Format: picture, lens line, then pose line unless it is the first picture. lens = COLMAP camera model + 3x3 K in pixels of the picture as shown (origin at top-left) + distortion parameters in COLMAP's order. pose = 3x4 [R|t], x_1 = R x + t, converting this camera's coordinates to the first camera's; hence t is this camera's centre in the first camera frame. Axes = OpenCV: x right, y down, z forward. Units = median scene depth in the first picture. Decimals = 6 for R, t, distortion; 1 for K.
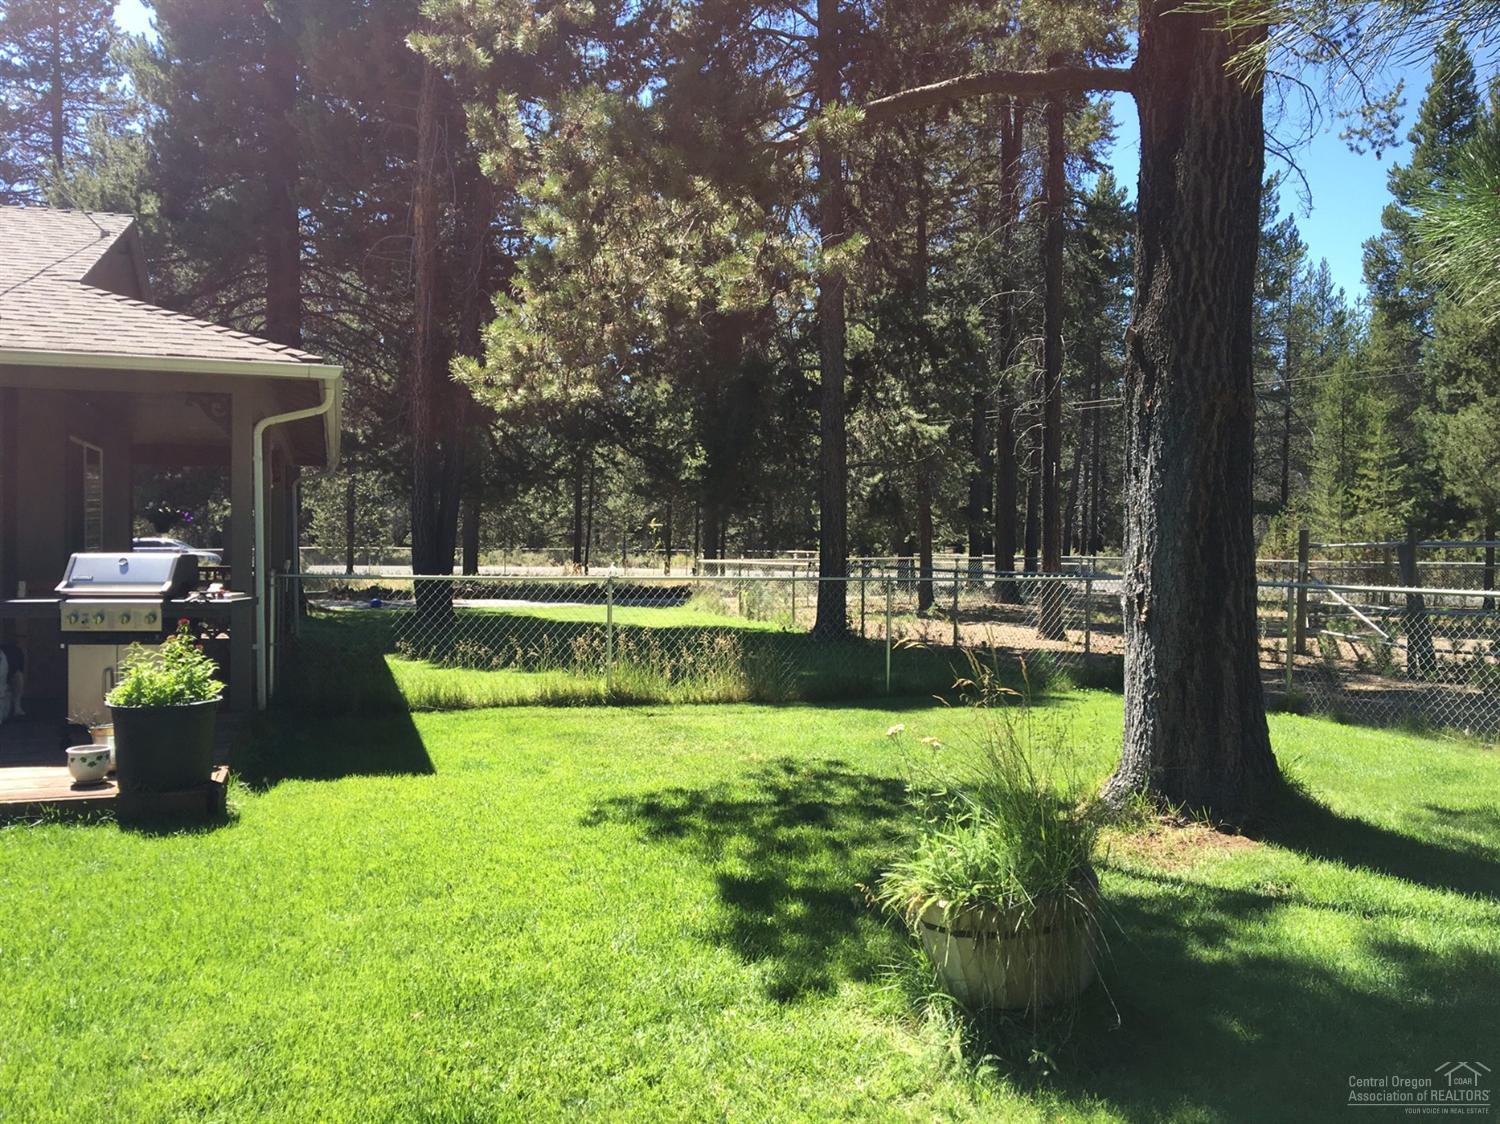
lens RADIAL K [[1260.6, 0, 756.1], [0, 1260.6, 556.5], [0, 0, 1]] dist [0.033459, -0.034083]
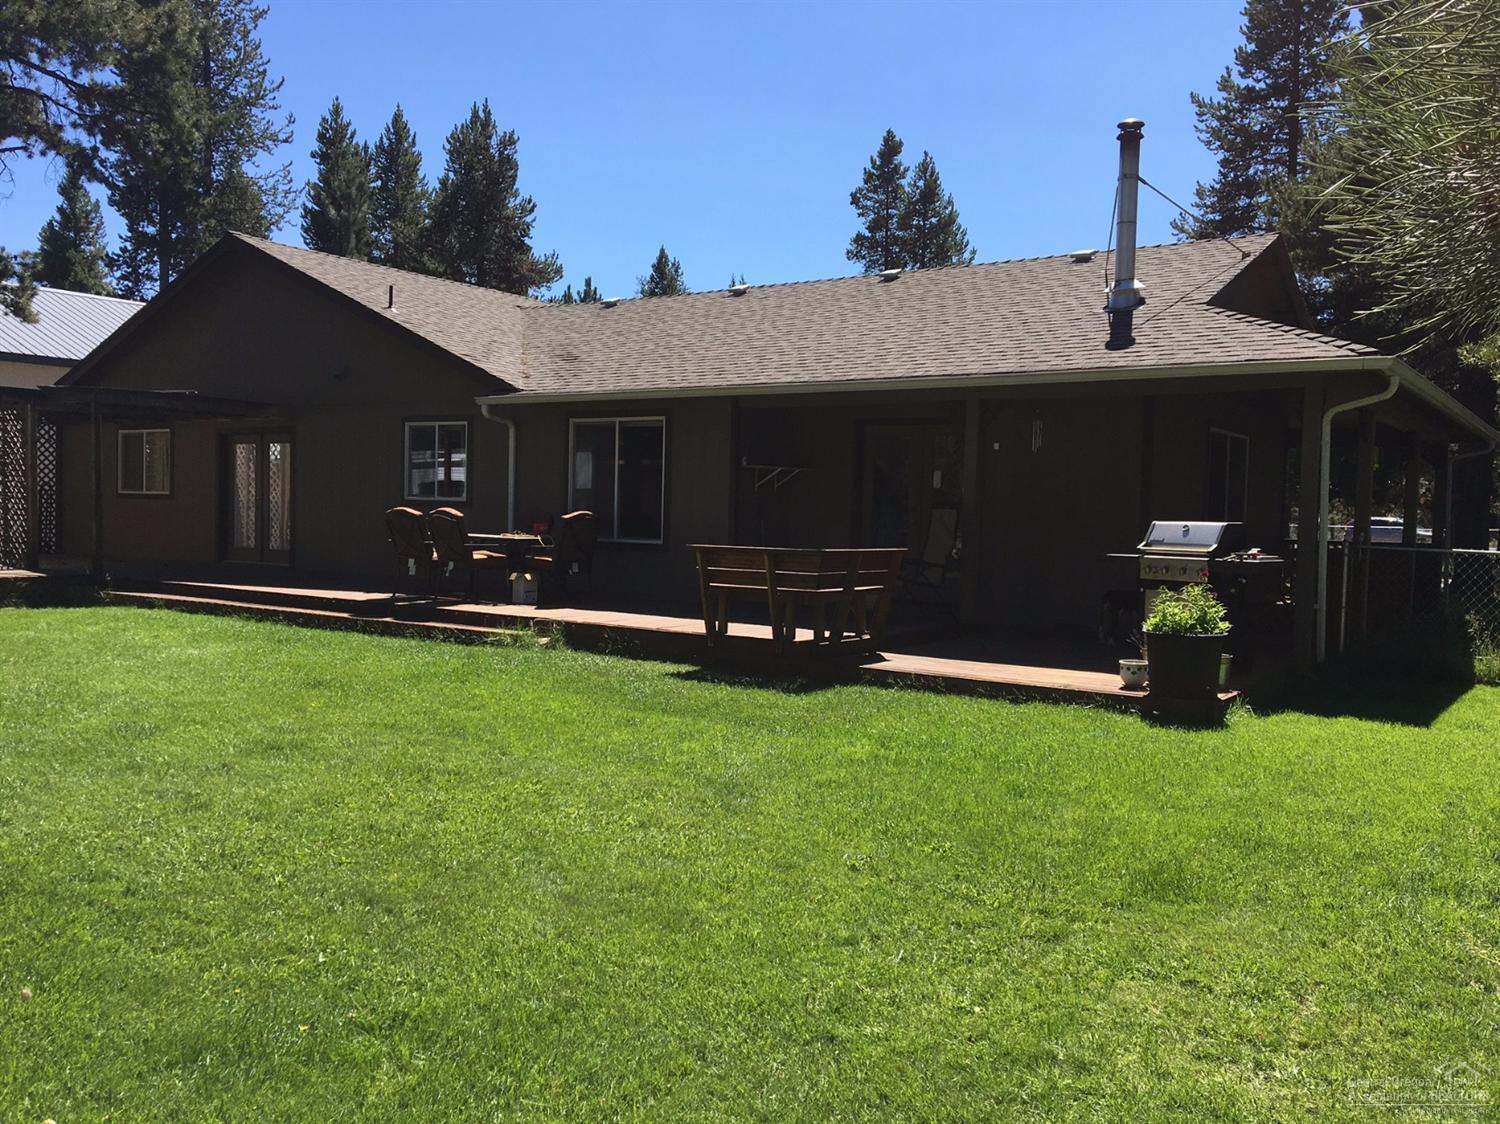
lens RADIAL K [[1260.6, 0, 748.9], [0, 1260.6, 563.2], [0, 0, 1]] dist [0.033459, -0.034083]
pose [[0.601986, 0.044779, -0.797250, 0.227999], [-0.027922, 0.998996, 0.035027, 0.006359], [0.798019, 0.001175, 0.602632, -0.115225]]
